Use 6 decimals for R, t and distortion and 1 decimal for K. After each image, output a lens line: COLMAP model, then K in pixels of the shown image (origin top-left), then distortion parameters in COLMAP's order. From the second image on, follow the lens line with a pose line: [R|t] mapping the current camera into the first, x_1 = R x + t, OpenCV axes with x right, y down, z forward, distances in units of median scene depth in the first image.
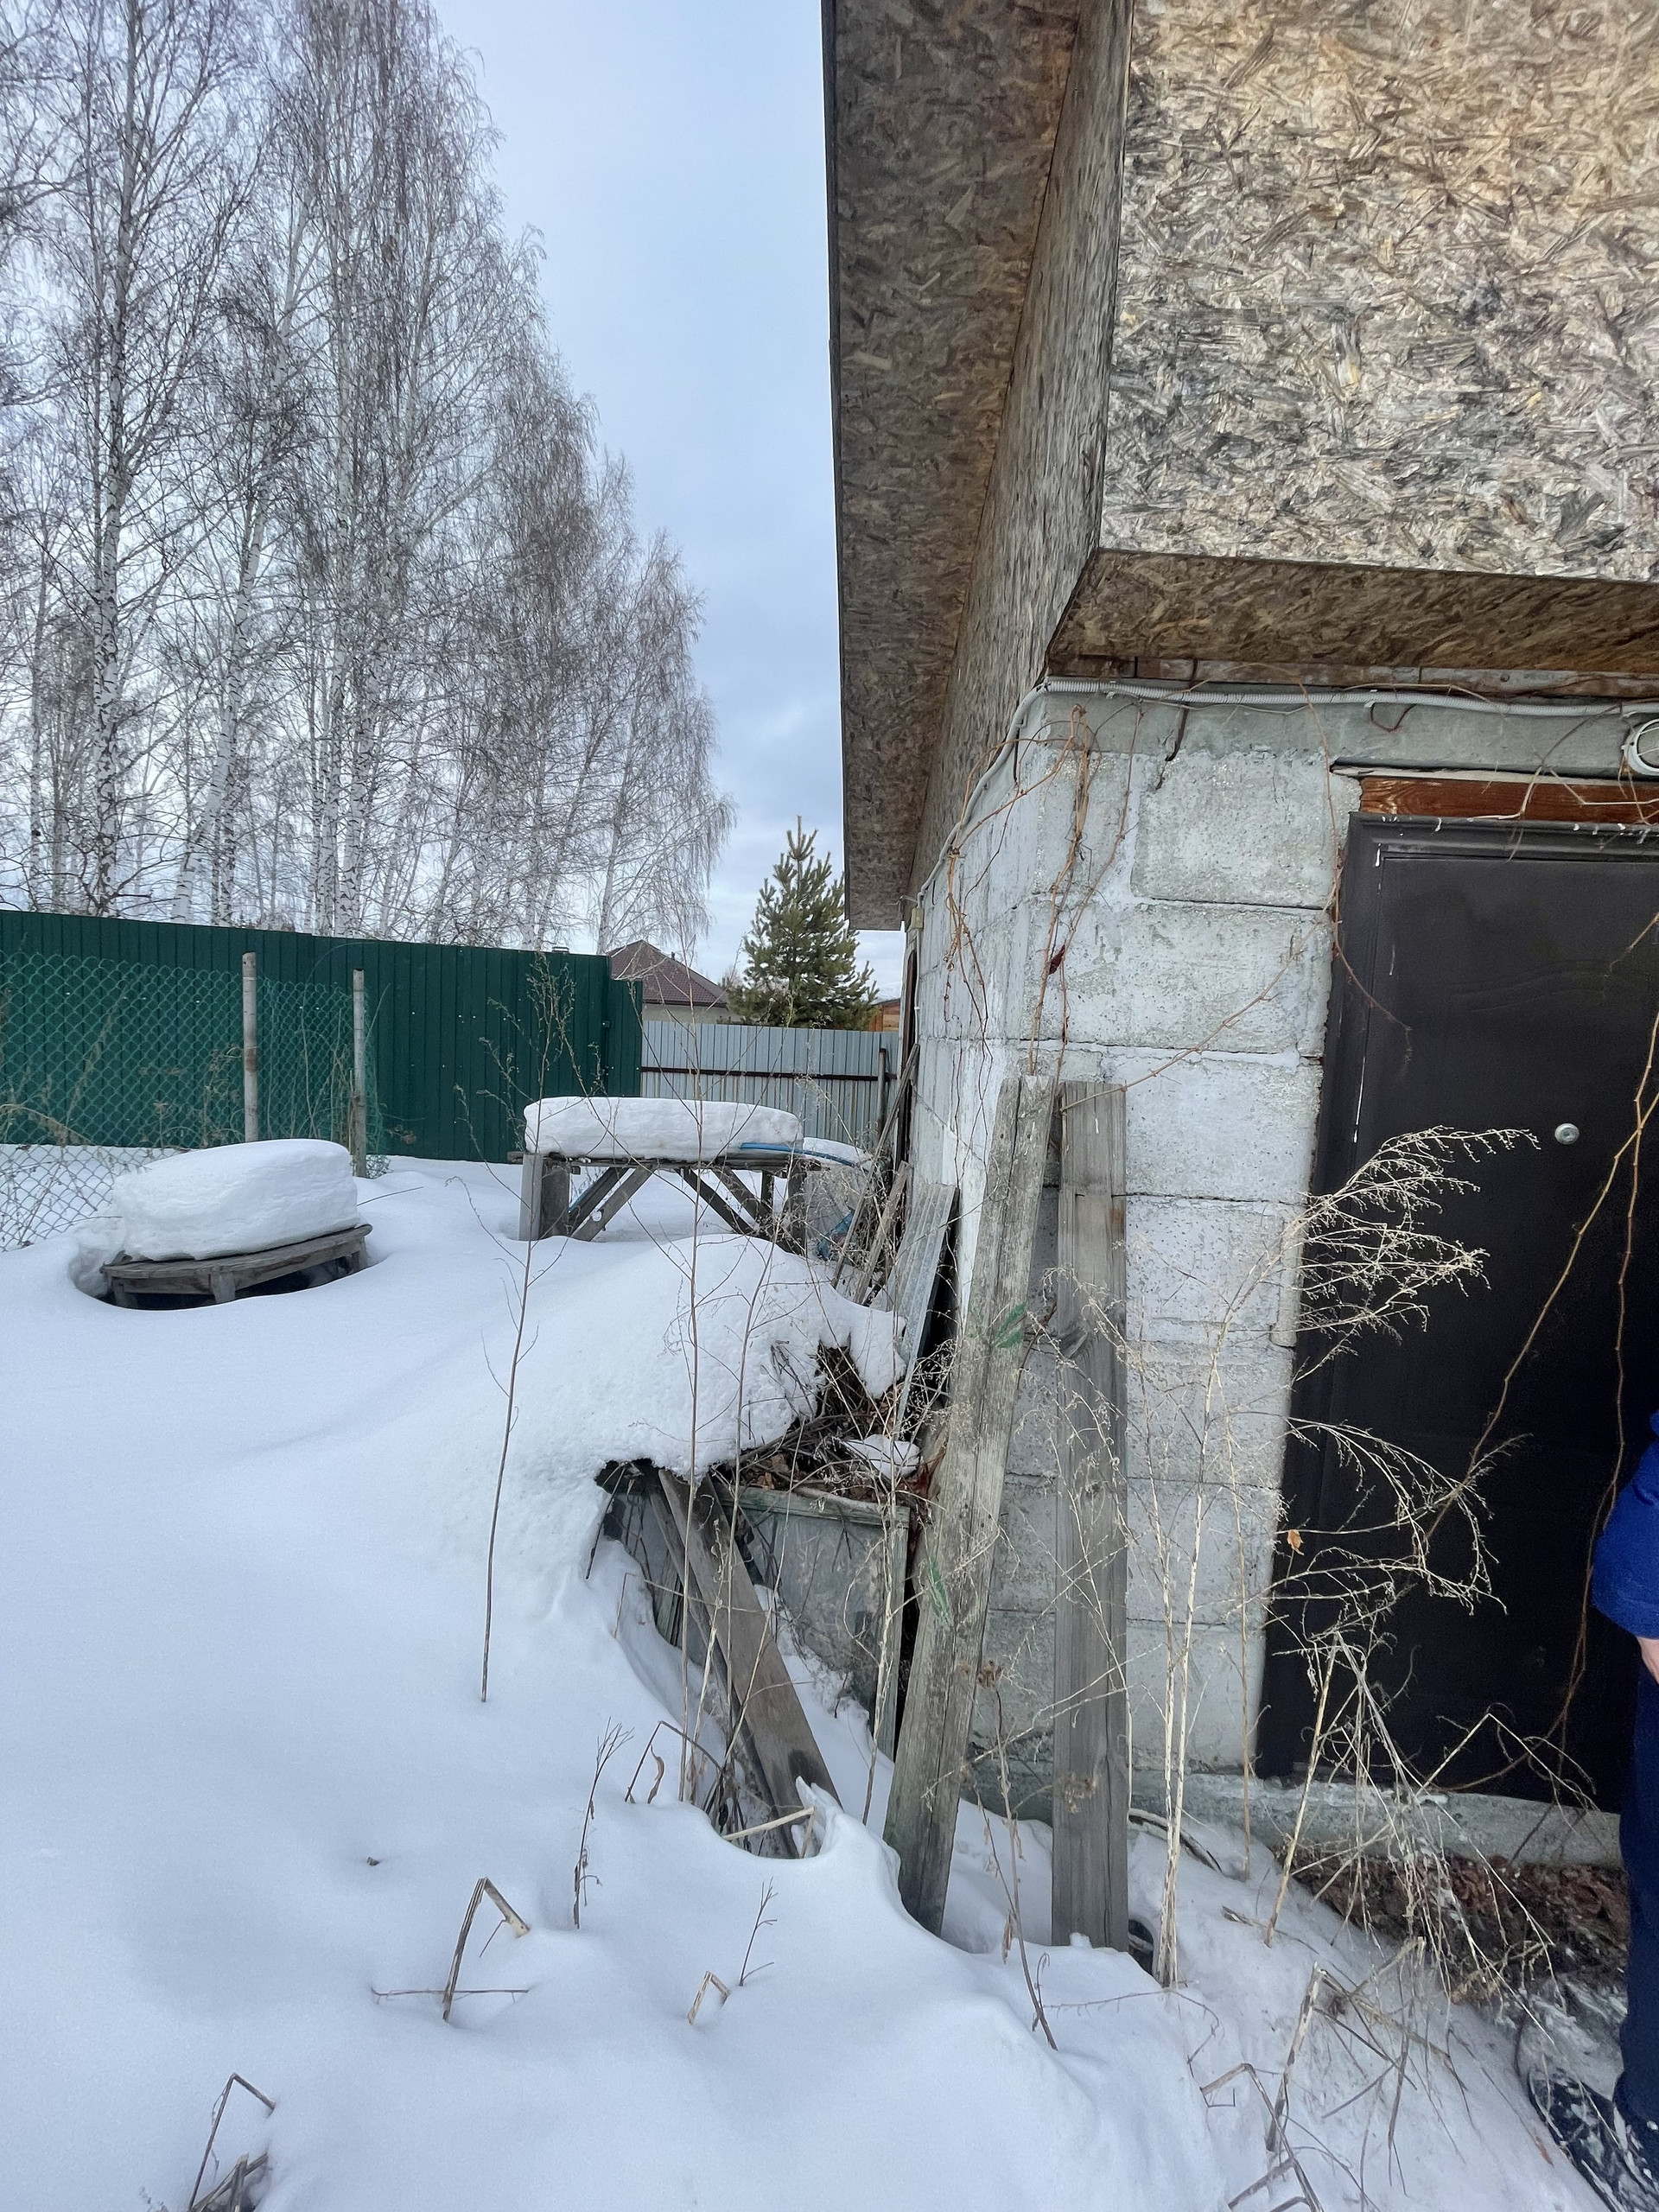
lens RADIAL K [[883.0, 0, 843.6], [0, 883.0, 1107.5], [0, 0, 1]] dist [-0.008851, -0.000185]
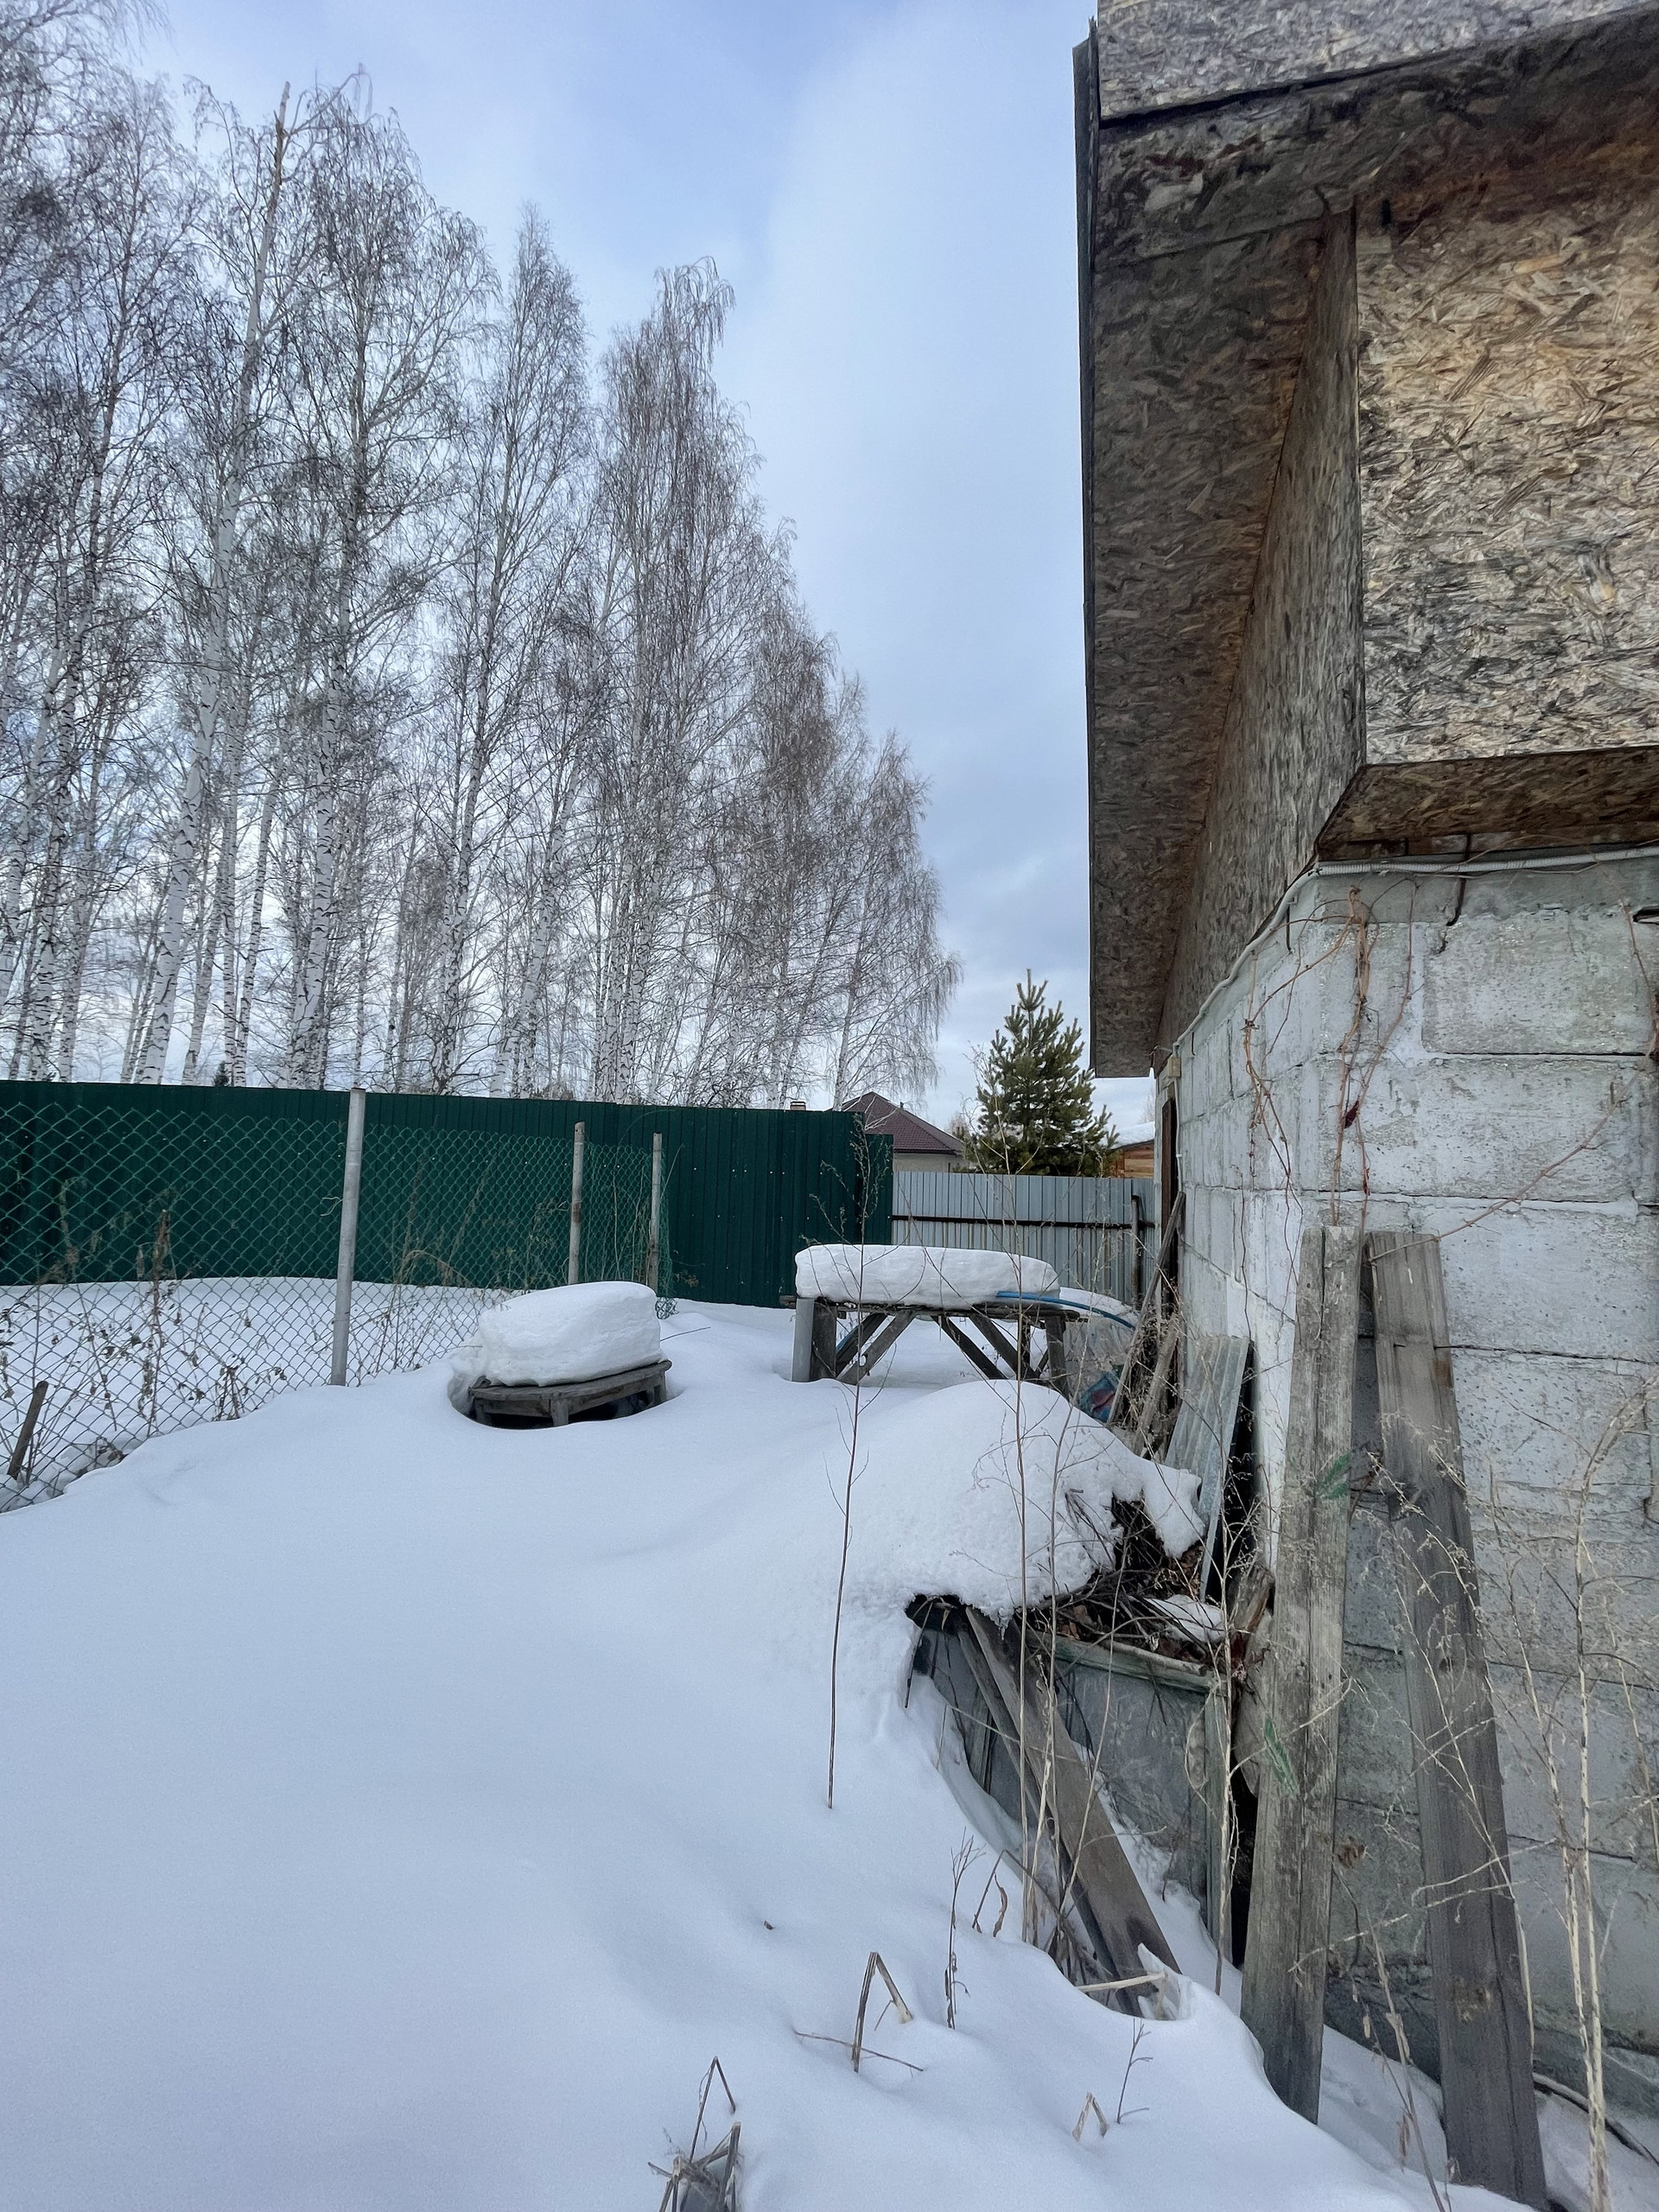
lens RADIAL K [[886.5, 0, 837.1], [0, 886.5, 1103.4], [0, 0, 1]] dist [-0.011353, 0.002850]
pose [[0.966020, -0.039376, -0.255449, -0.054659], [-0.004393, 0.985684, -0.168548, -0.000578], [0.258428, 0.163943, 0.952018, -0.111202]]
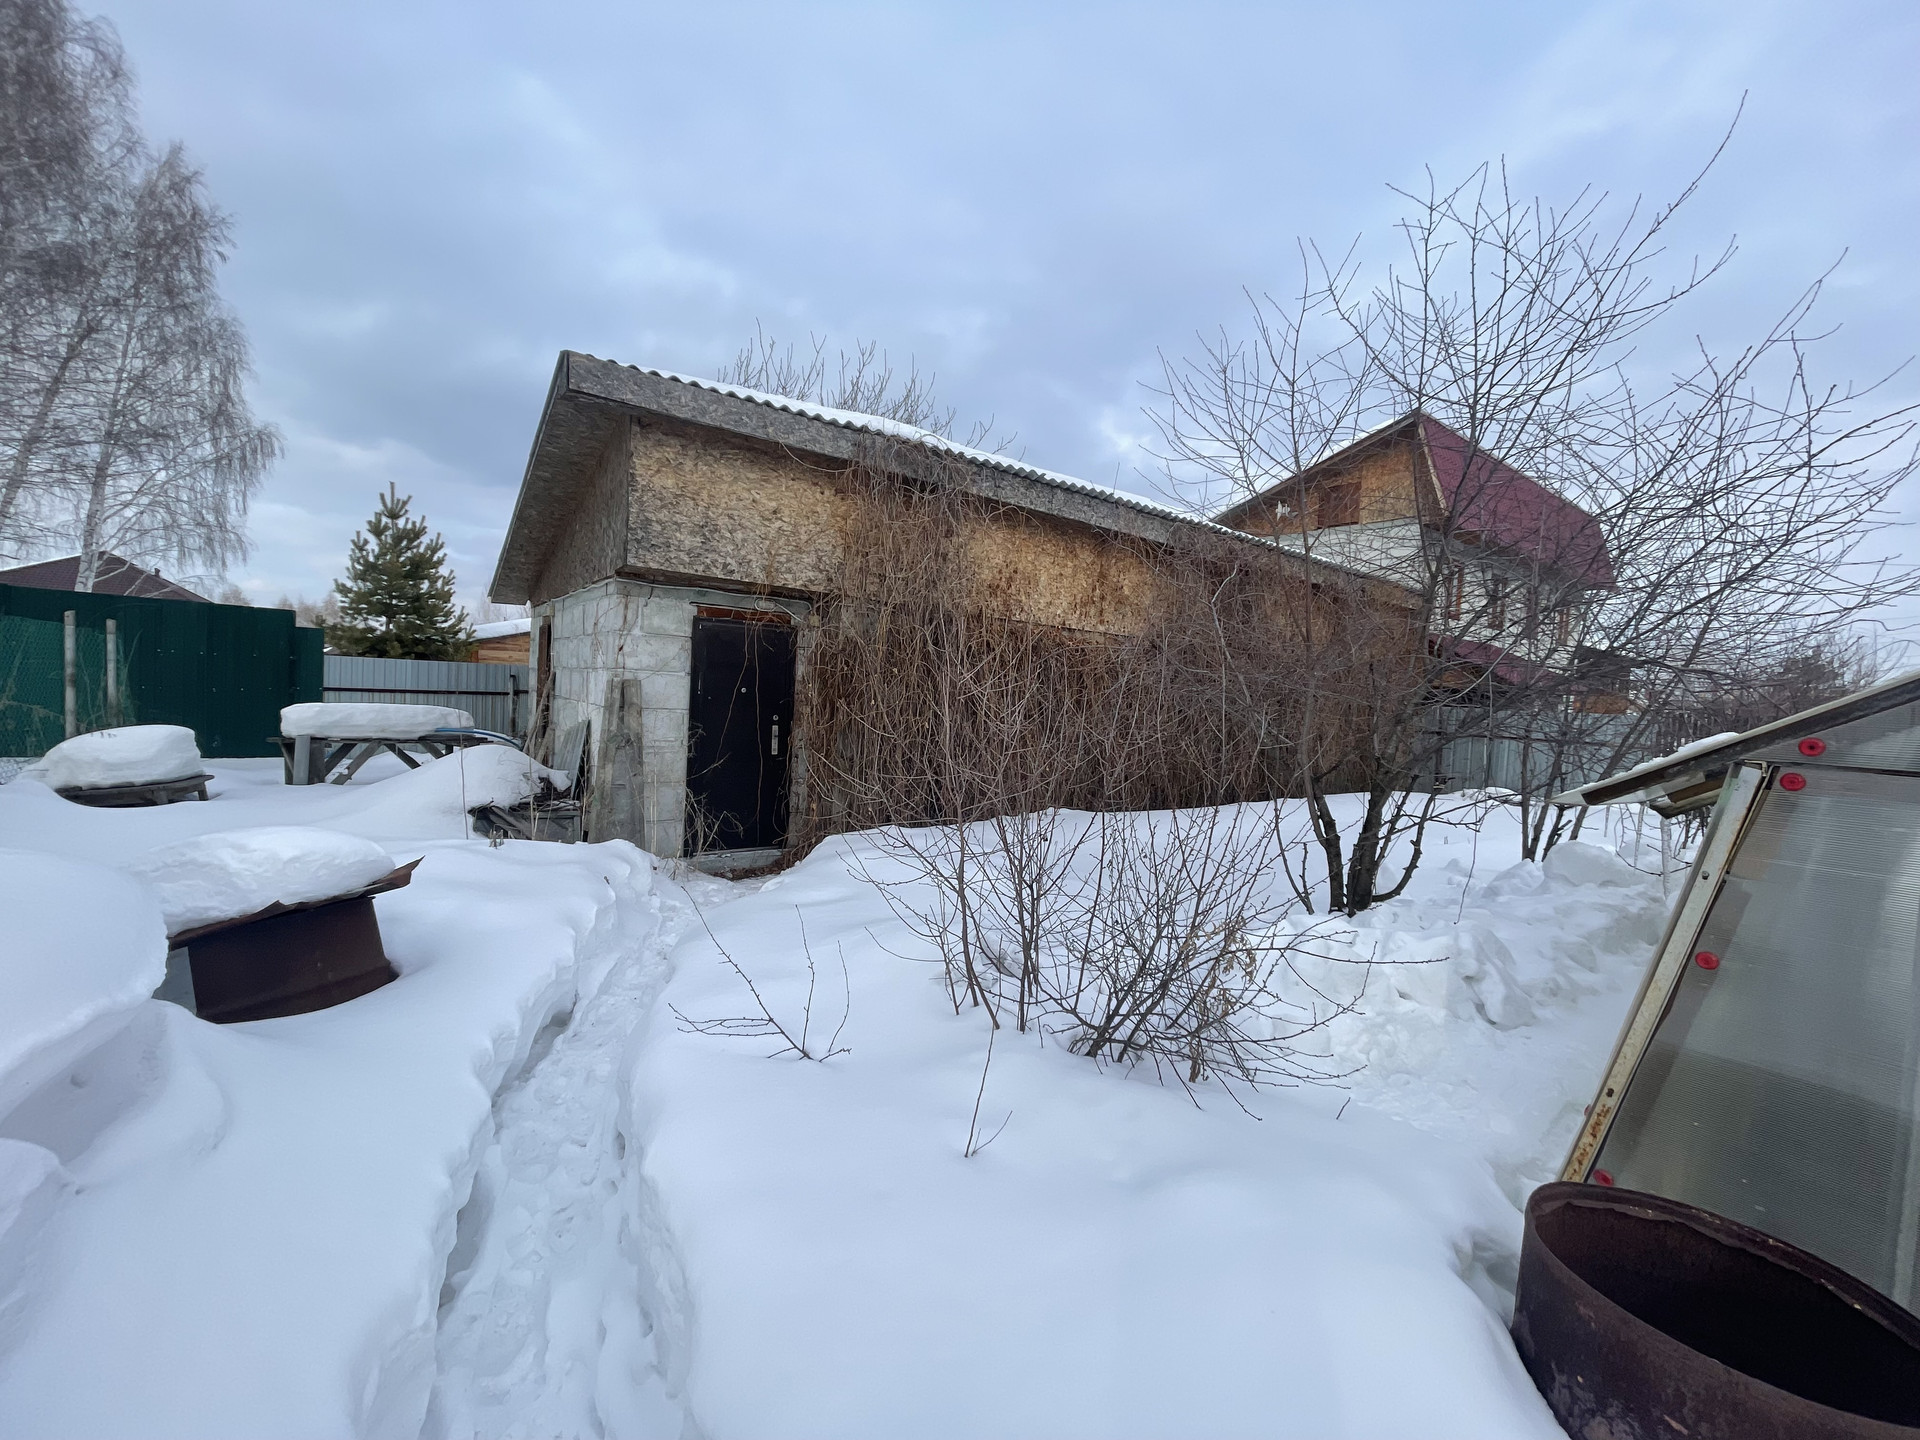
lens RADIAL K [[769.4, 0, 960.0], [0, 769.4, 720.0], [0, 0, 1]] dist [-0.011353, 0.002850]
pose [[0.801162, -0.033808, 0.597492, -0.408296], [0.041956, 0.999119, 0.000276, 0.144876], [-0.596975, 0.024848, 0.801875, -1.782435]]
